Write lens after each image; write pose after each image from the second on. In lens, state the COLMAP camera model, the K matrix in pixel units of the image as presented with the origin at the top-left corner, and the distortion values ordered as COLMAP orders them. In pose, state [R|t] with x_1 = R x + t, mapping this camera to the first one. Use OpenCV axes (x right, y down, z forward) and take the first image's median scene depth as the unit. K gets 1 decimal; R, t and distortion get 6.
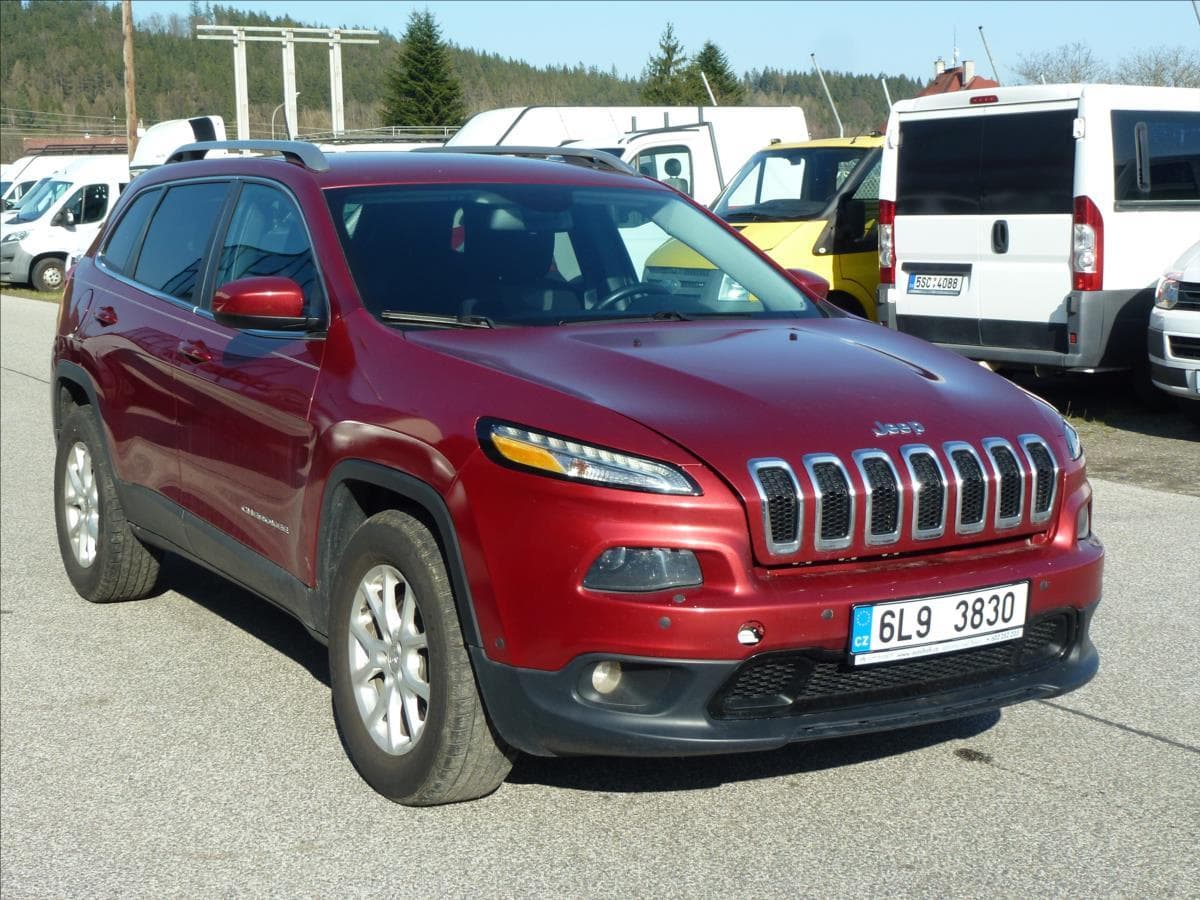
lens RADIAL K [[1790.6, 0, 600.0], [0, 1790.6, 450.0], [0, 0, 1]] dist [-0.027963, 0.020019]
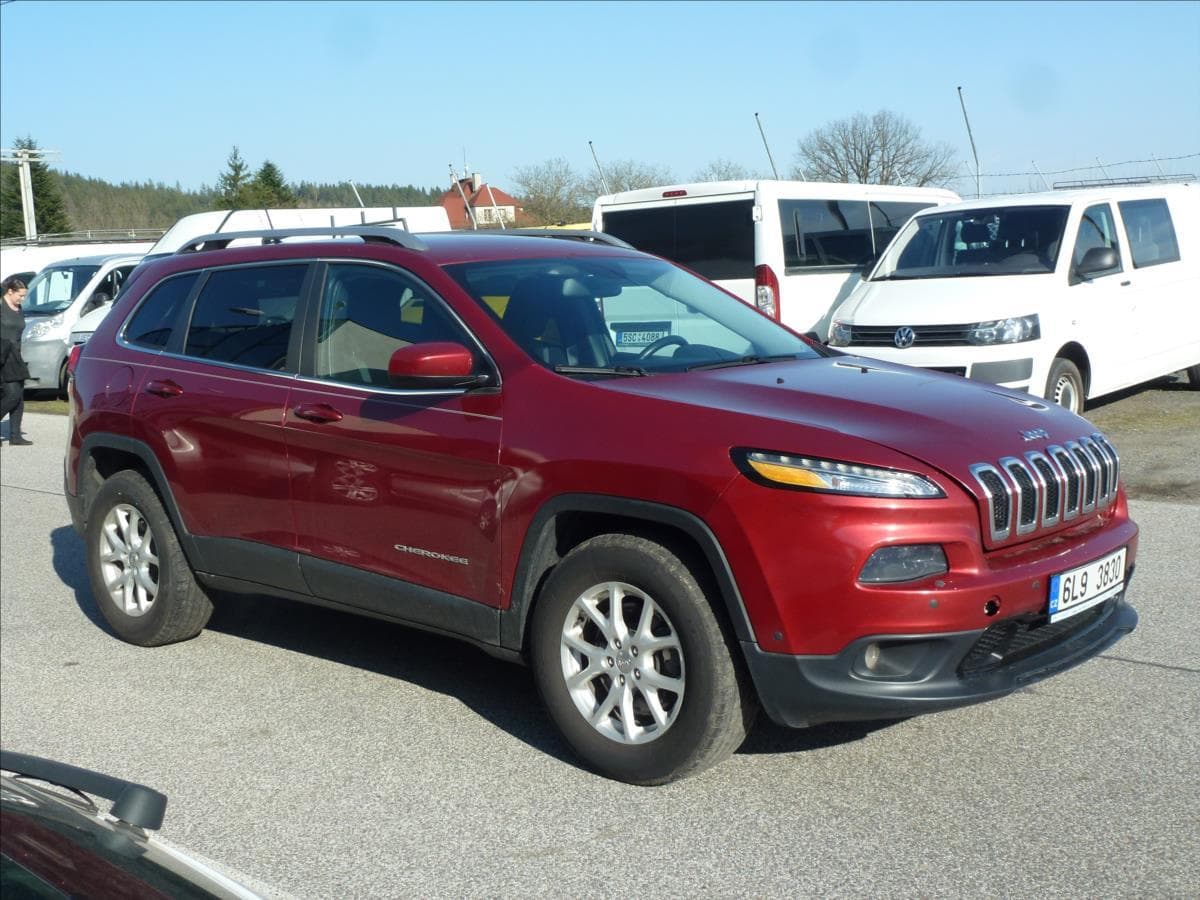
lens RADIAL K [[1392.2, 0, 600.0], [0, 1392.2, 450.0], [0, 0, 1]] dist [-0.023320, -0.003663]
pose [[0.956478, -0.067016, 0.284005, -0.305291], [0.072398, 0.997340, -0.008485, -0.011309], [-0.282681, 0.028677, 0.958785, 0.107252]]
